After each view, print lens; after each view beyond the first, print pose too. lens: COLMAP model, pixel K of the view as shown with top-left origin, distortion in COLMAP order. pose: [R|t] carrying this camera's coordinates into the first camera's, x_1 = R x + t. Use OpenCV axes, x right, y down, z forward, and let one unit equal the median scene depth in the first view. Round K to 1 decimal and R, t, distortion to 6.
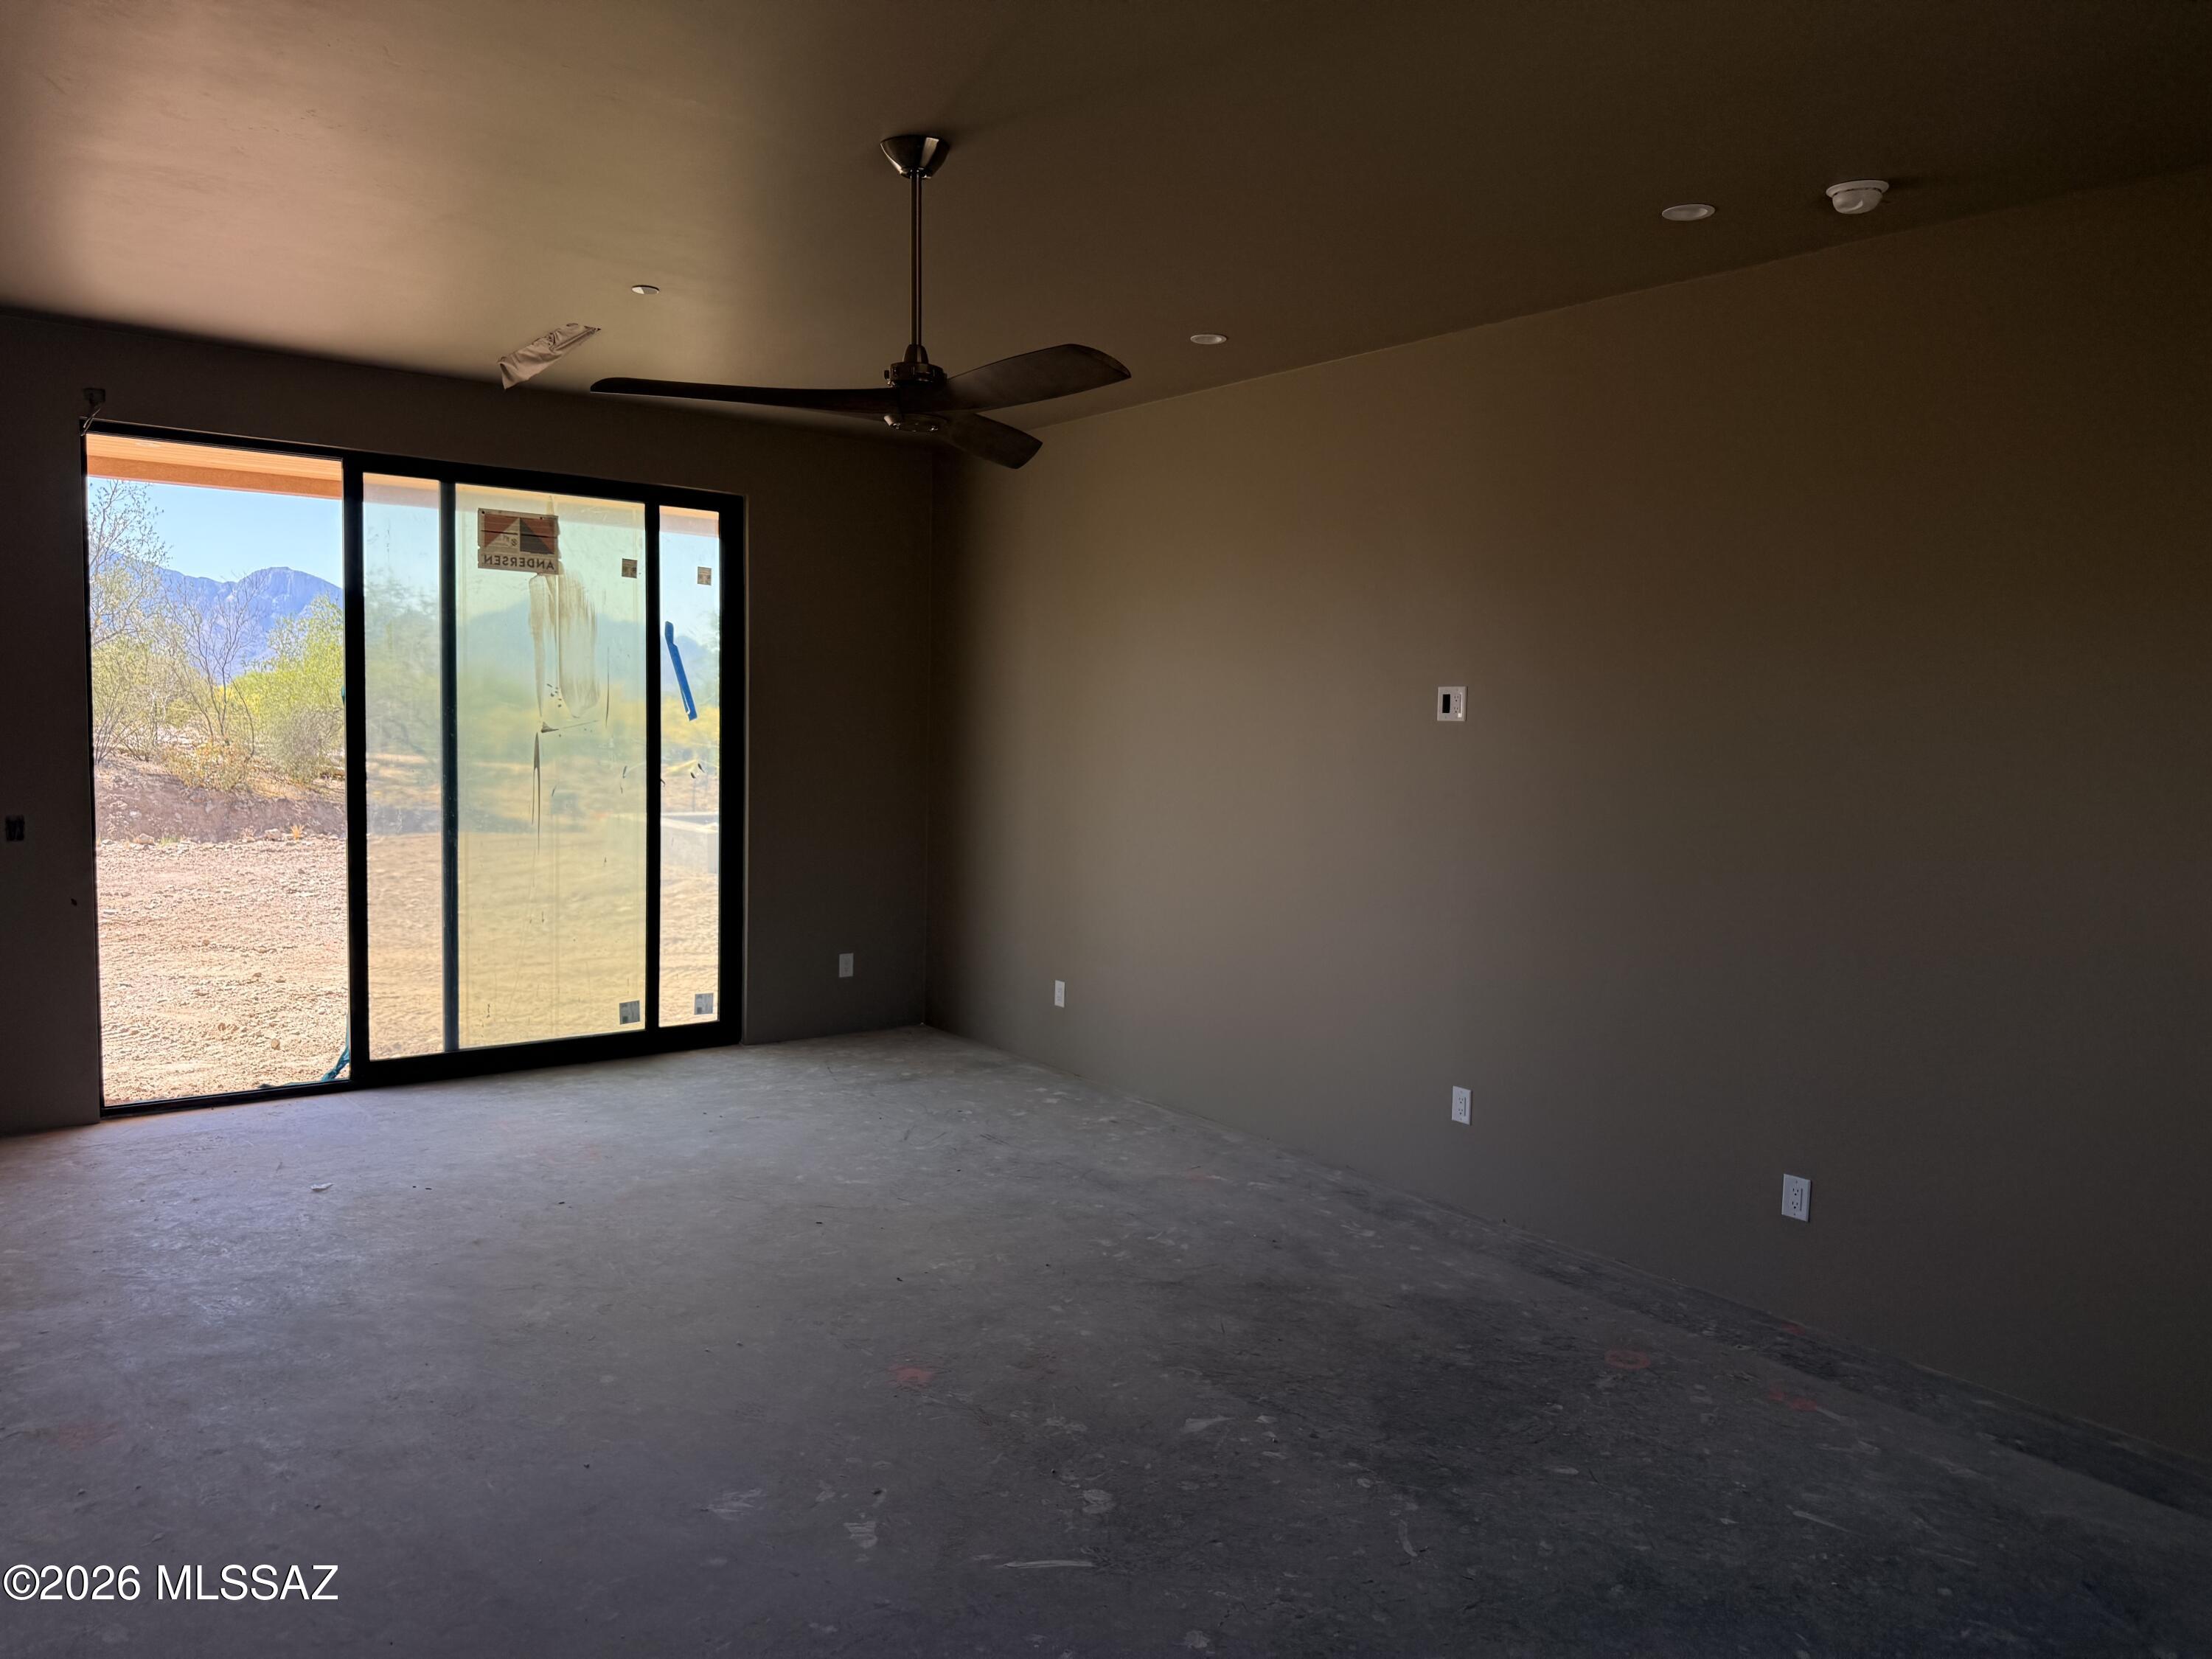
lens RADIAL K [[1605.2, 0, 1100.9], [0, 1605.2, 836.8], [0, 0, 1]] dist [0.023188, -0.004394]
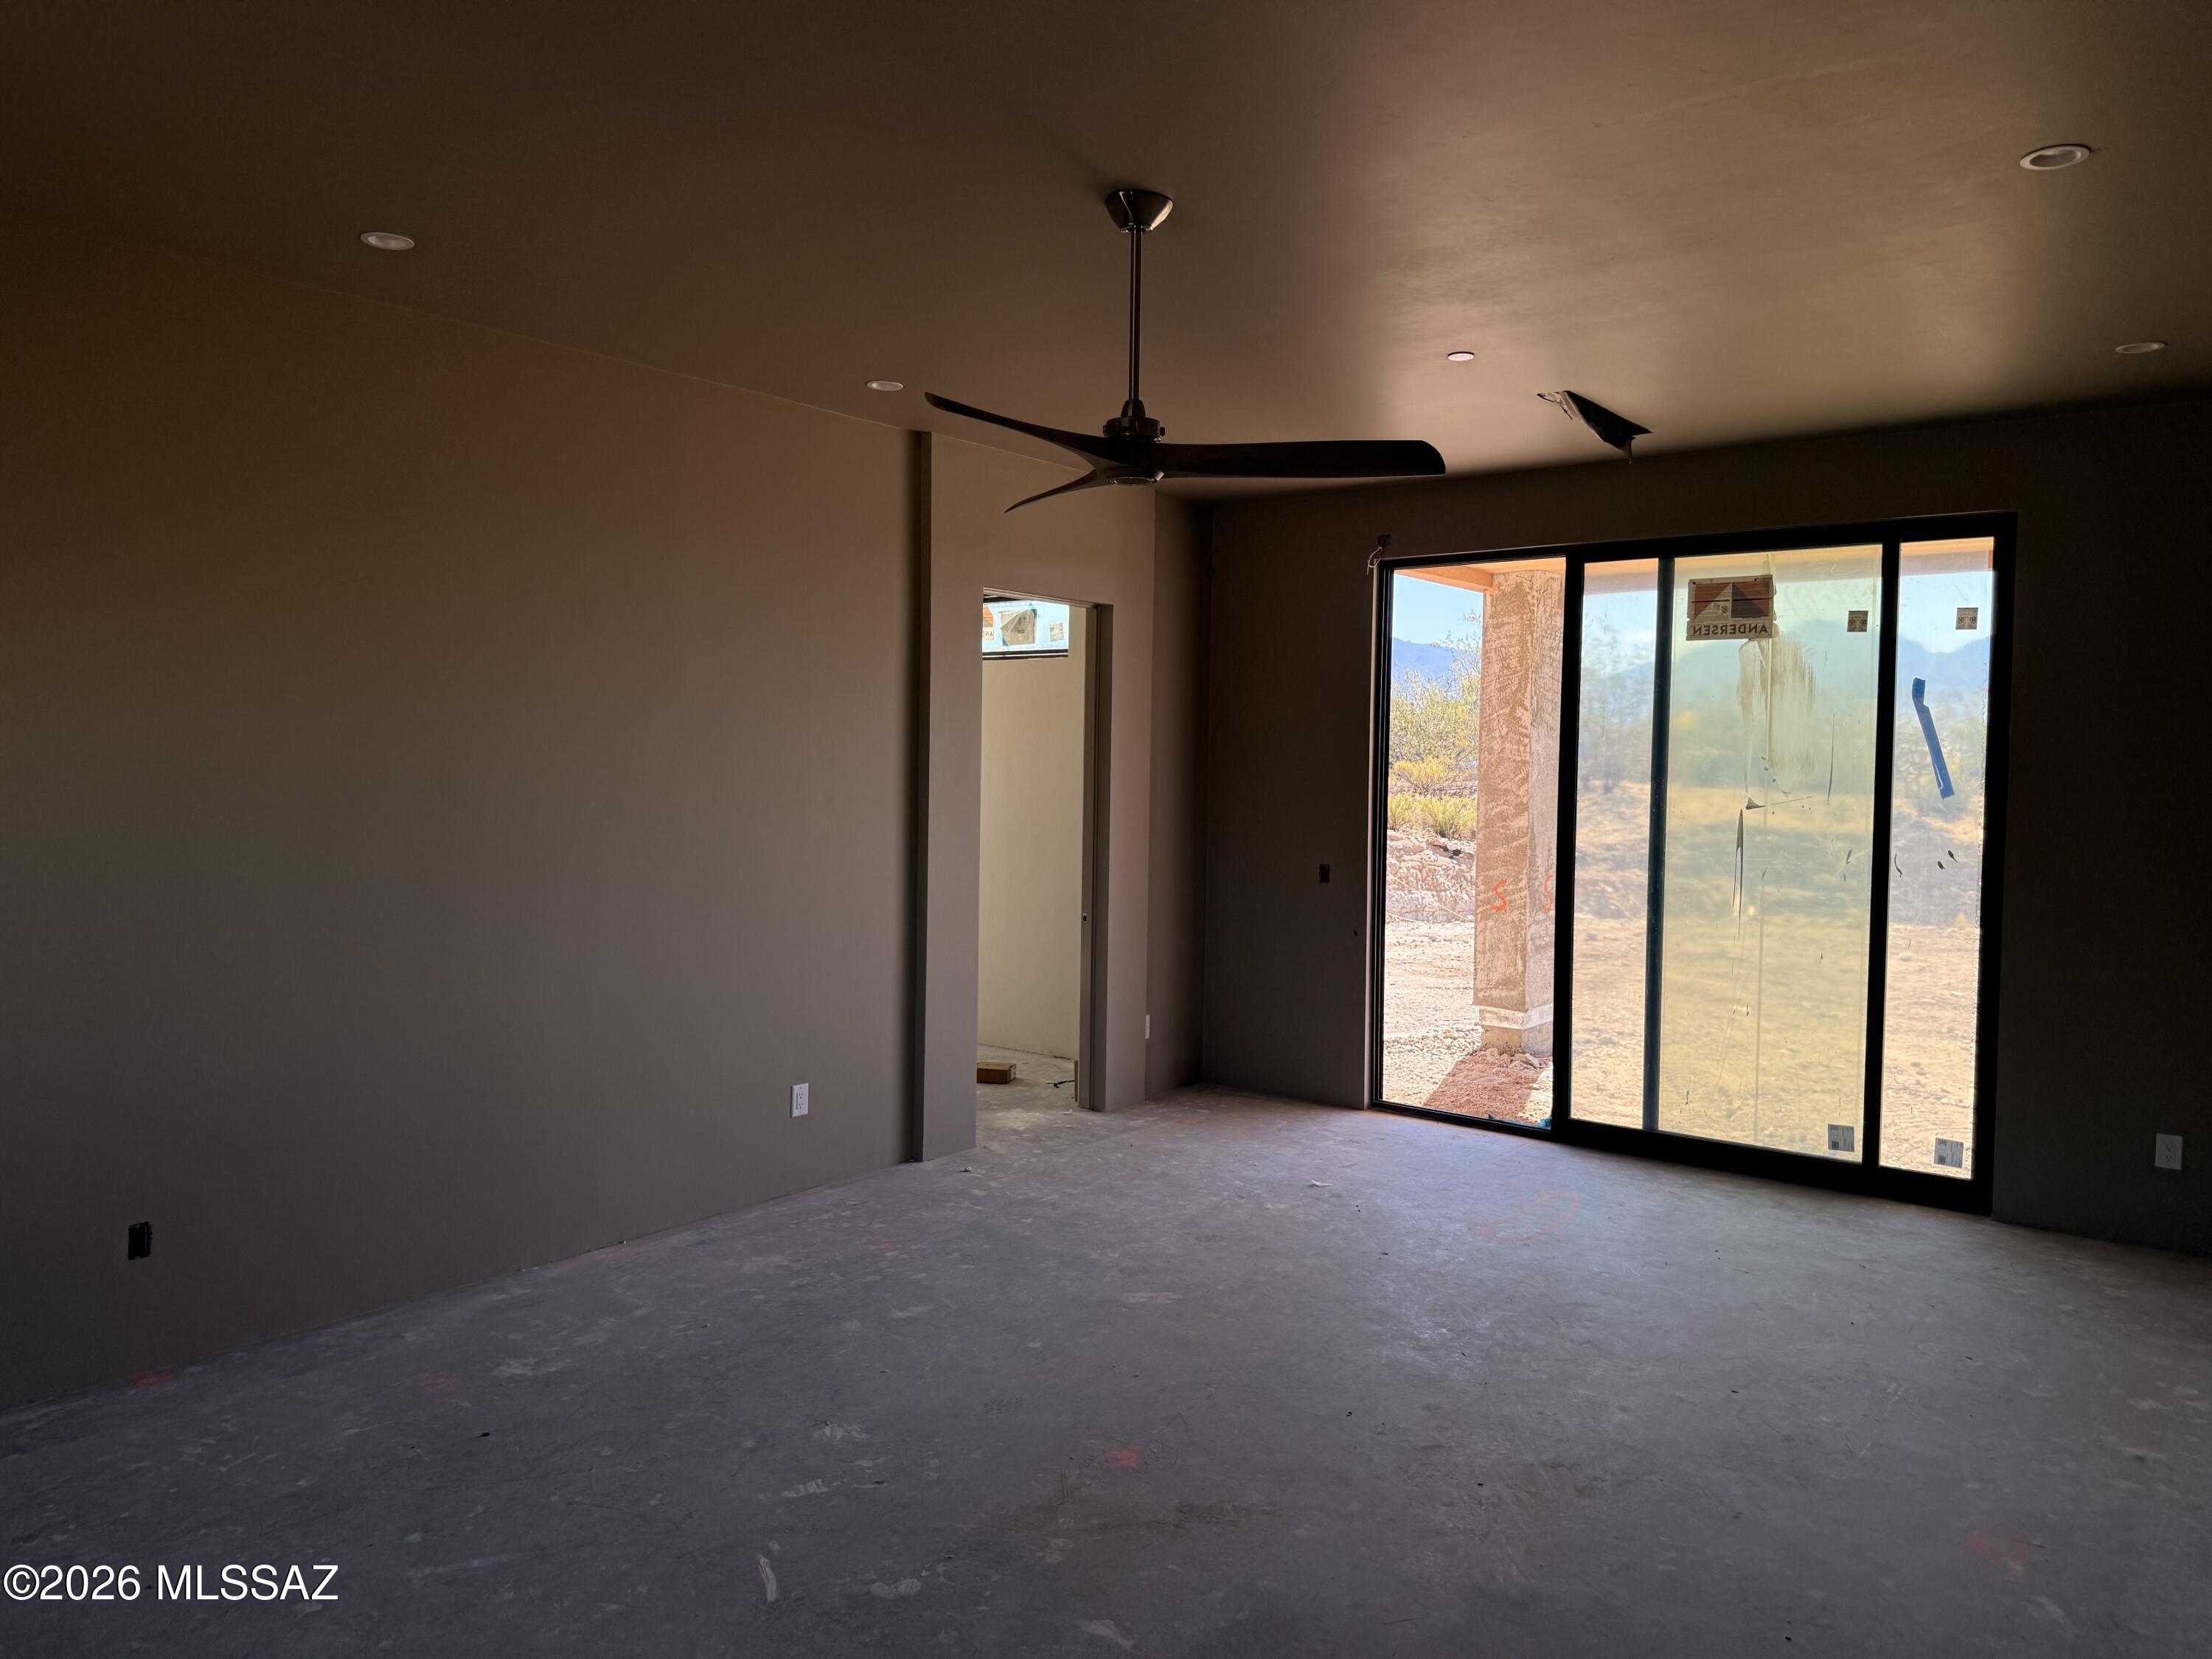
lens RADIAL K [[1549.2, 0, 1038.7], [0, 1549.2, 804.2], [0, 0, 1]] dist [0.022605, 0.002876]
pose [[0.234971, 0.007546, -0.971973, 0.430218], [-0.088572, 0.995976, -0.013680, -0.019047], [0.967959, 0.089304, 0.234693, 0.394941]]
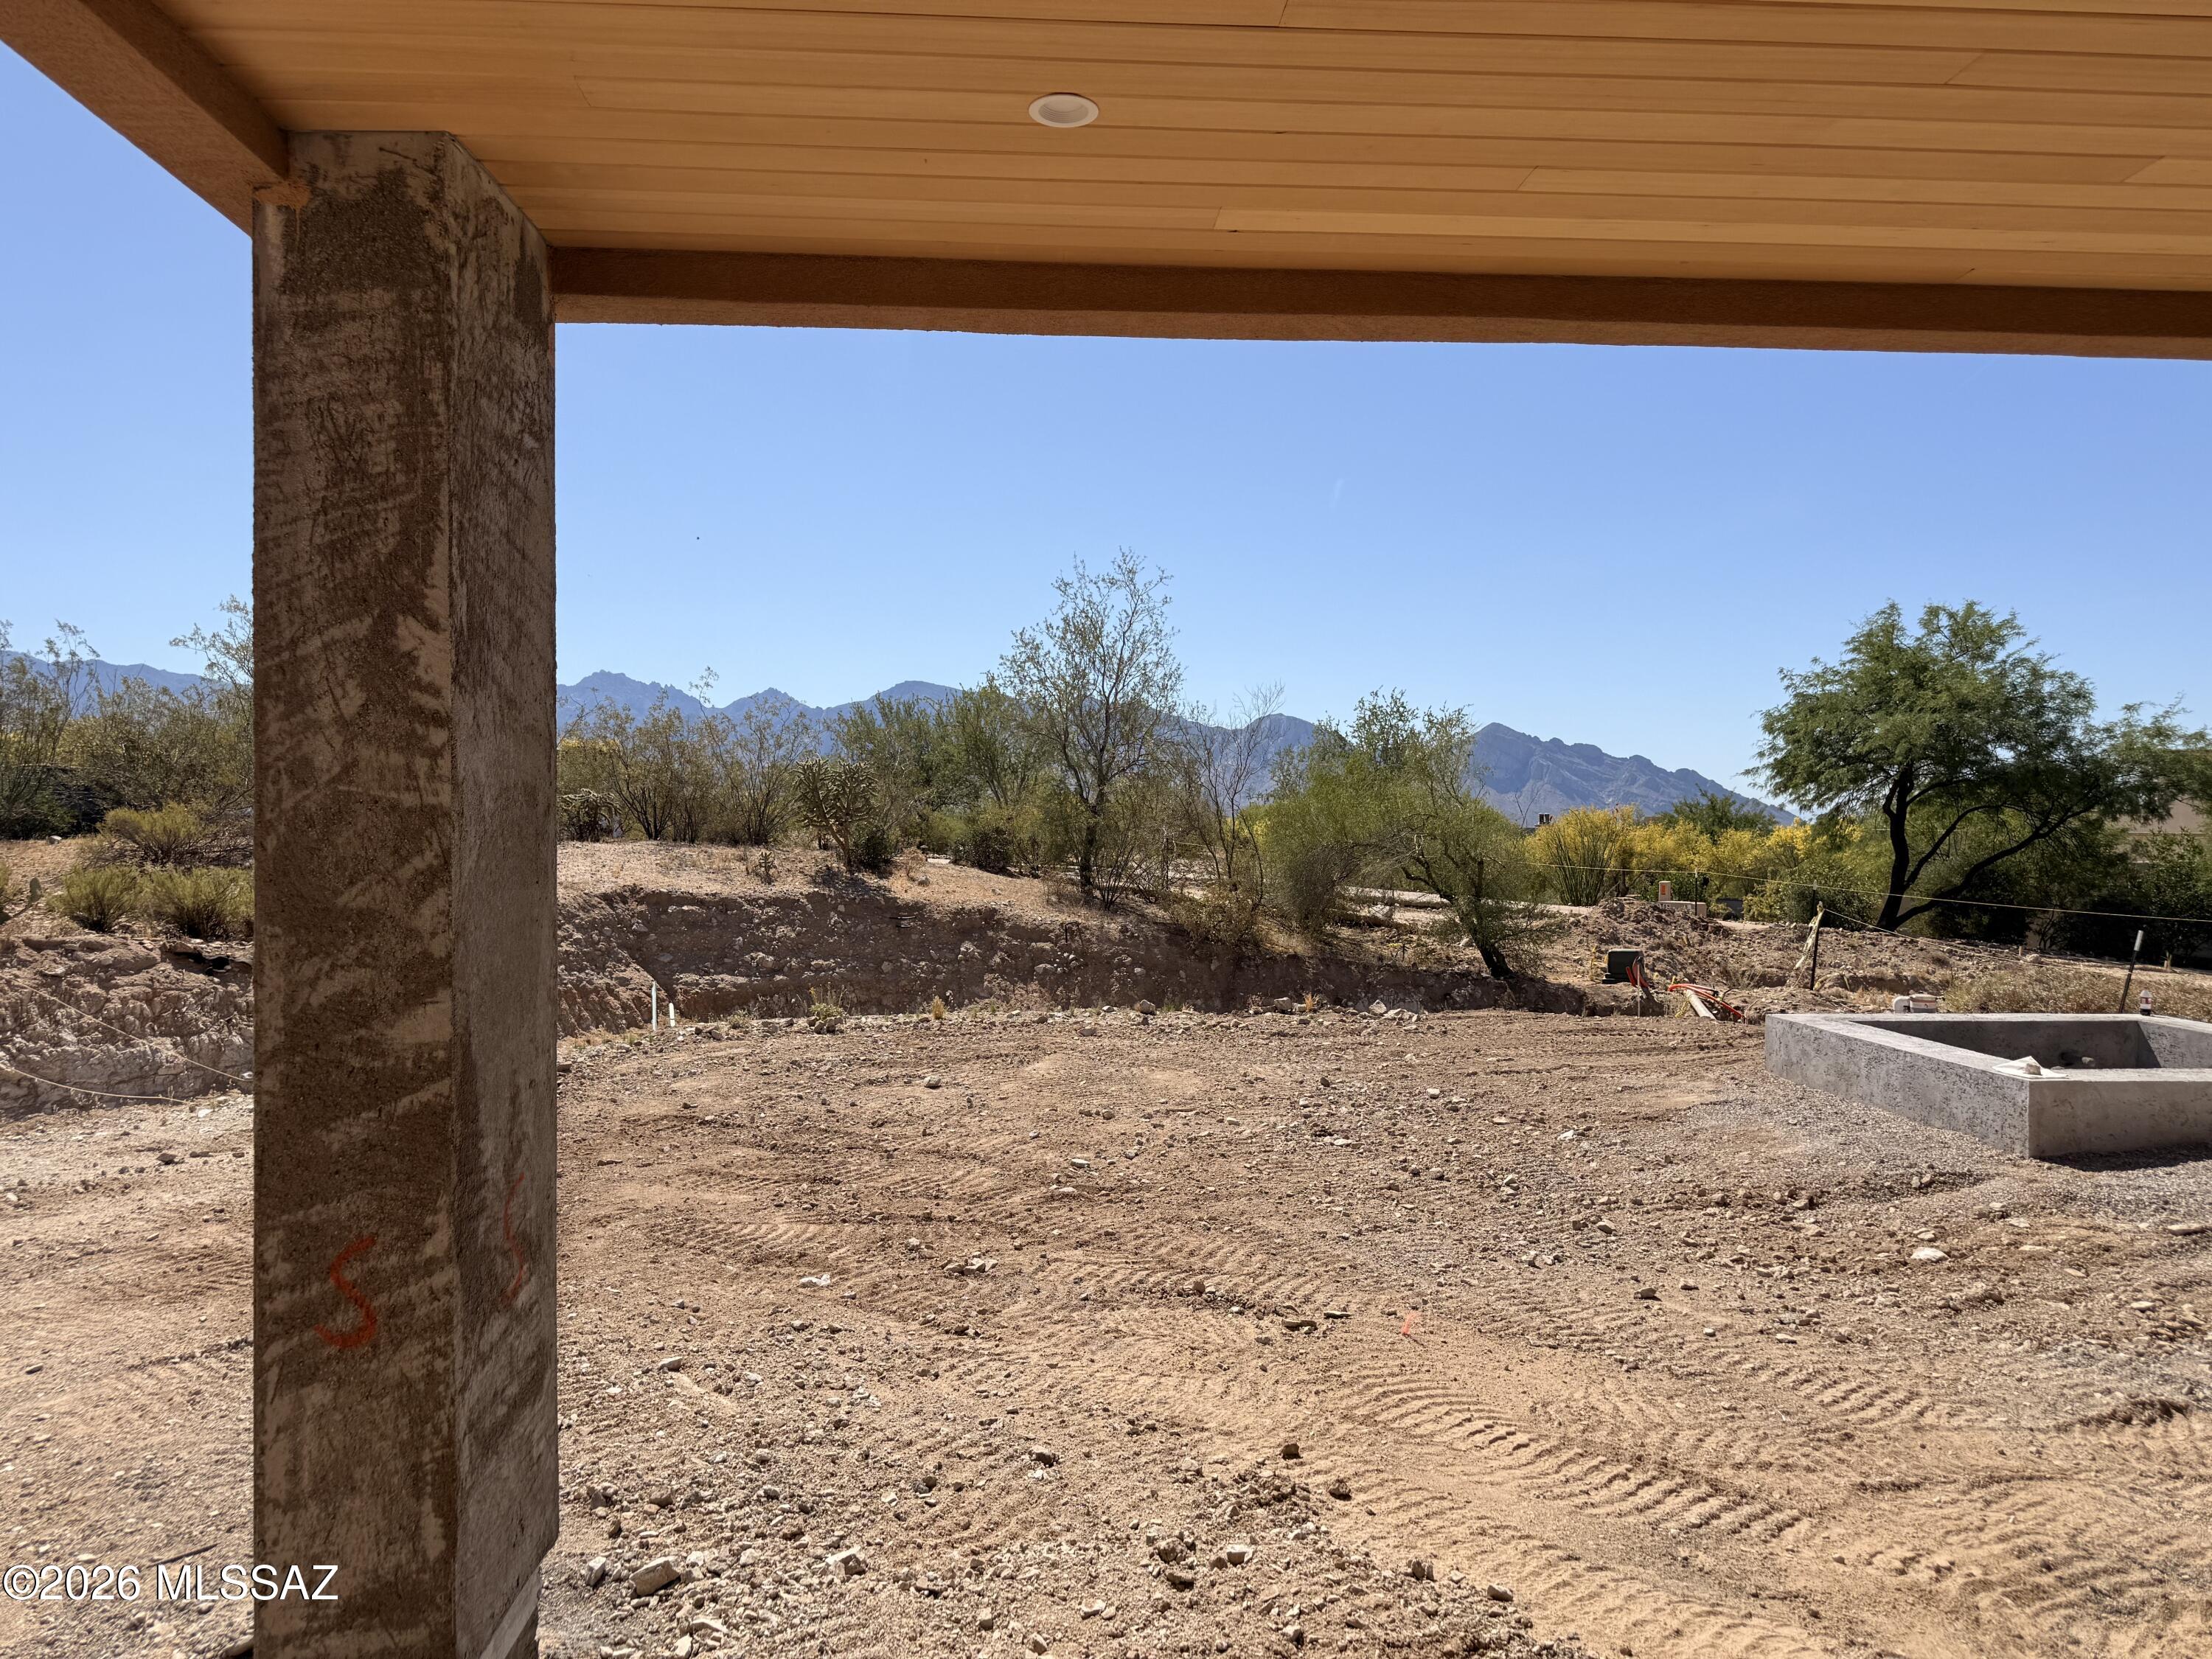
lens RADIAL K [[1605.2, 0, 1100.9], [0, 1605.2, 836.8], [0, 0, 1]] dist [0.023188, -0.004394]
pose [[0.838555, -0.014504, -0.544624, -0.503560], [-0.027040, 0.997306, -0.068192, -0.088461], [0.544146, 0.071910, 0.835903, 0.917457]]
